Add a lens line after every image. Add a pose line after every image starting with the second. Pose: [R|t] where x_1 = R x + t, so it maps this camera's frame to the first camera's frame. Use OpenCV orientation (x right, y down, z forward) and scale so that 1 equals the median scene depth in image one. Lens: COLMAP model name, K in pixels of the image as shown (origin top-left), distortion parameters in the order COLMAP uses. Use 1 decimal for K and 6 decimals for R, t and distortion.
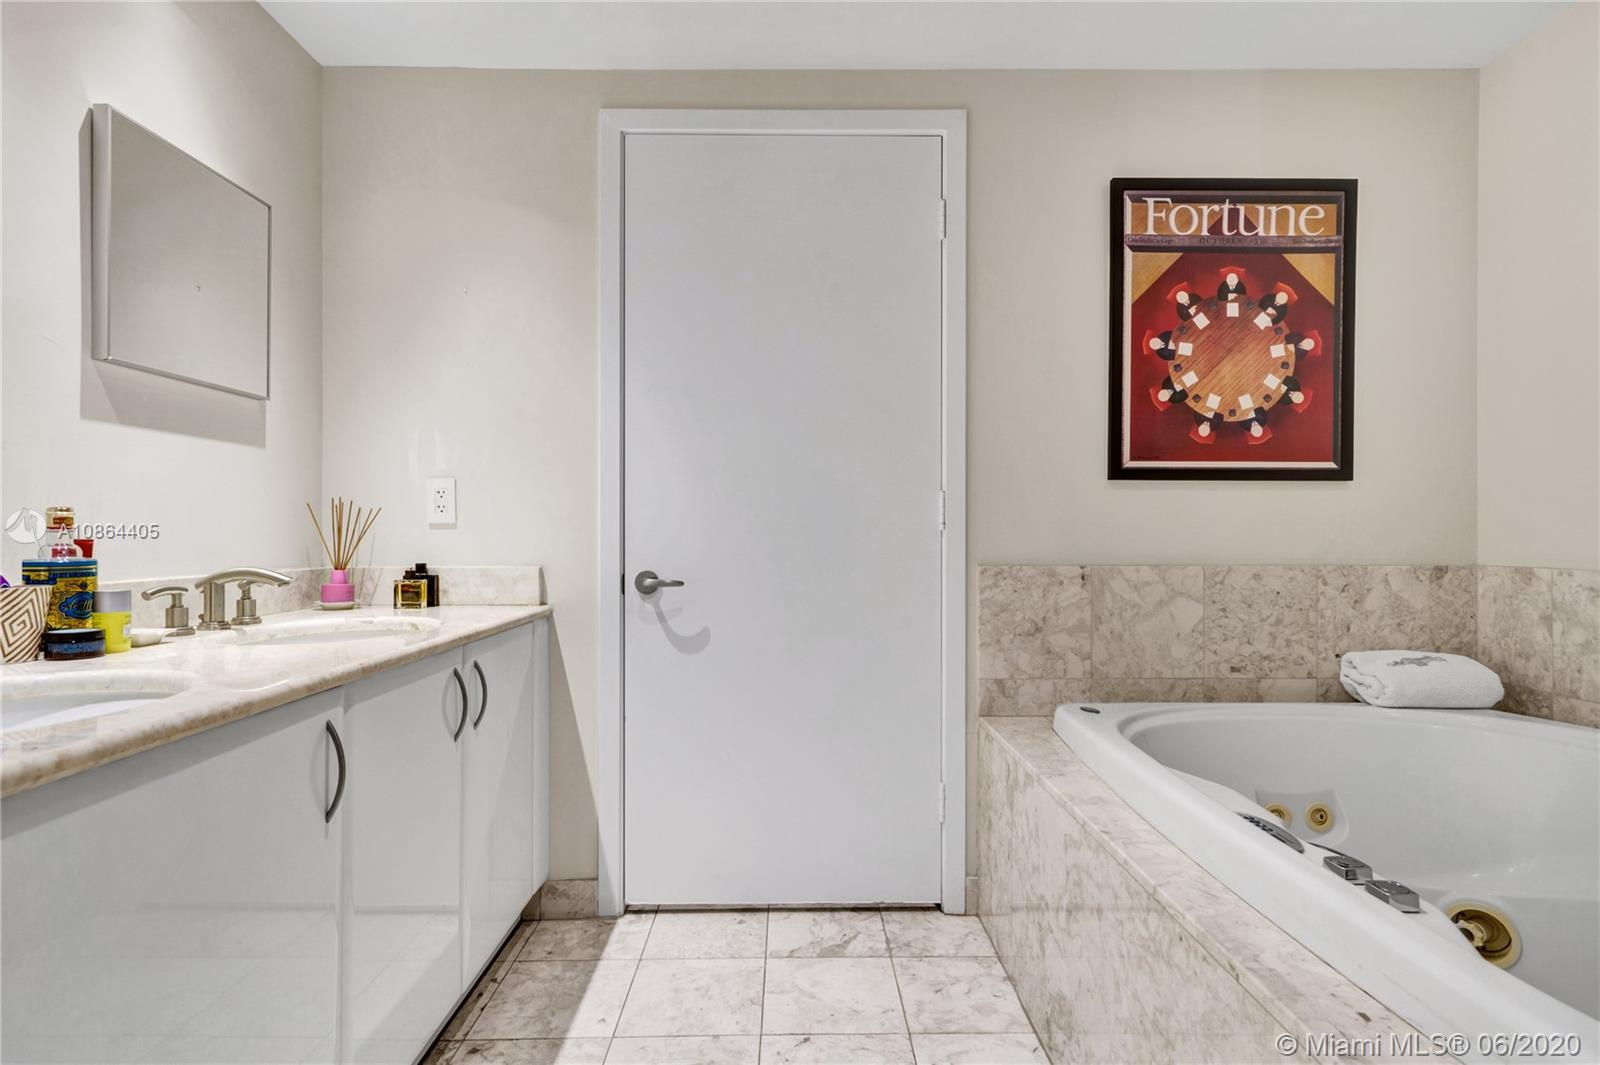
lens RADIAL K [[820.9, 0, 795.6], [0, 820.9, 534.0], [0, 0, 1]] dist [0.004641, 0.002142]
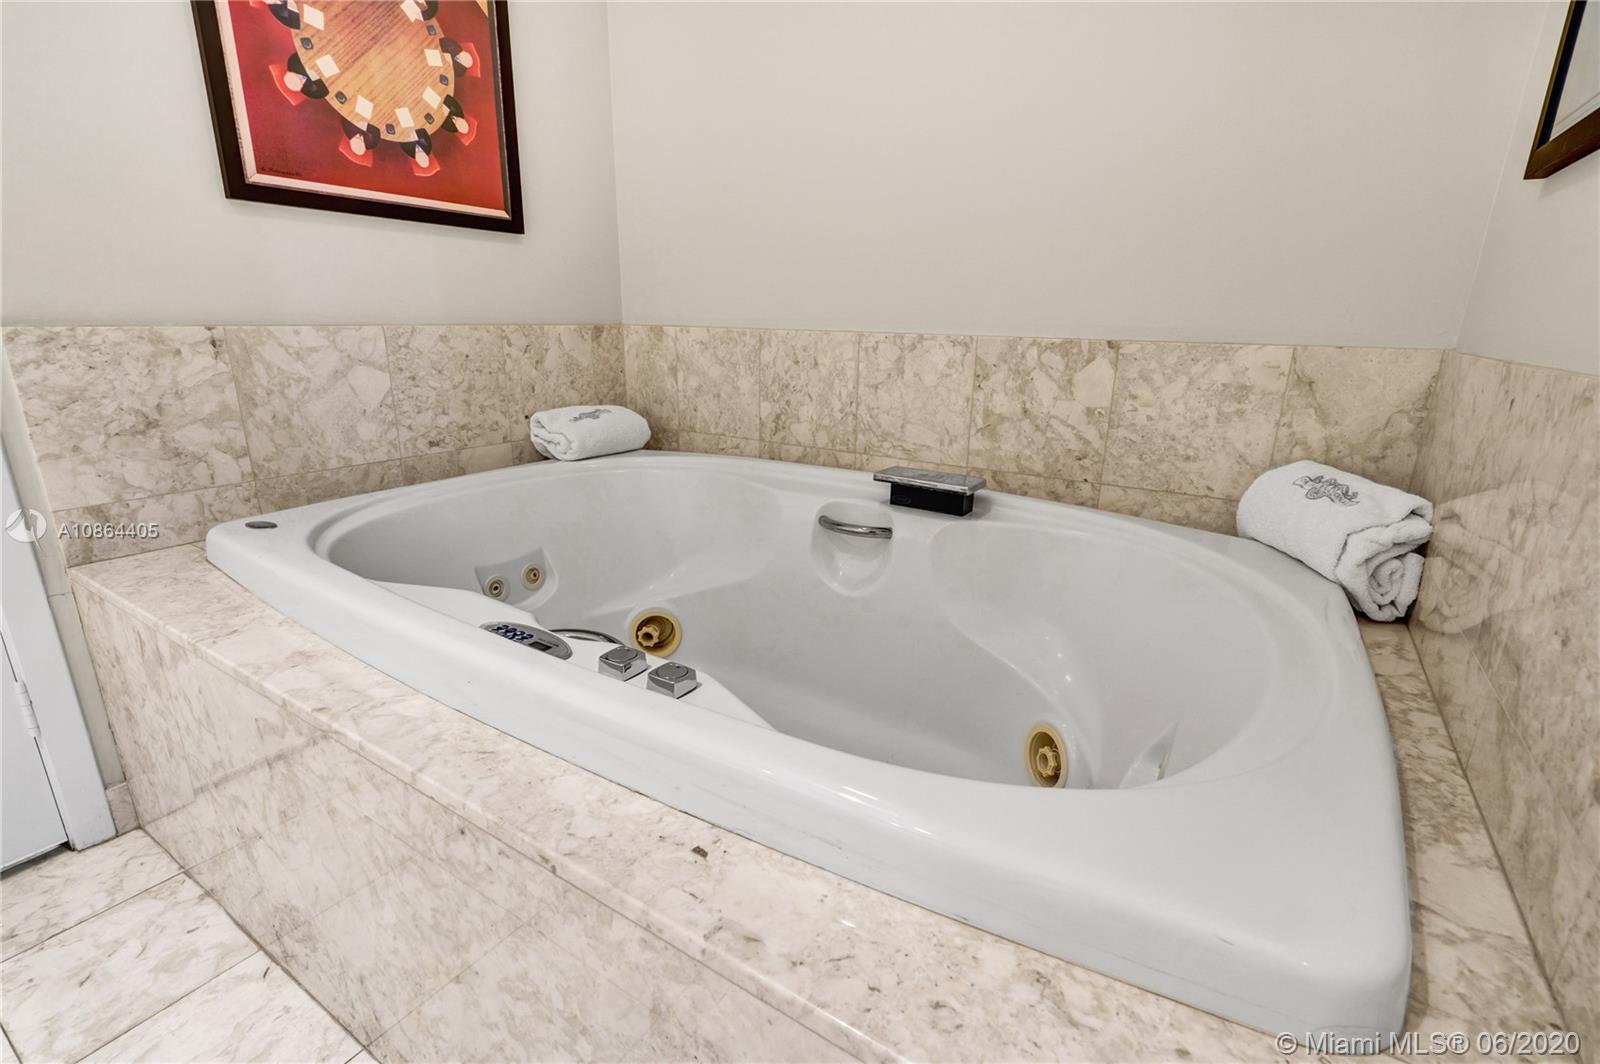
lens RADIAL K [[731.5, 0, 802.5], [0, 731.5, 535.1], [0, 0, 1]] dist [-0.001827, 0.000474]
pose [[0.546862, -0.232057, 0.804420, 0.082990], [-0.018298, 0.957277, 0.288592, 0.020225], [-0.837023, -0.172539, 0.519253, 0.220869]]
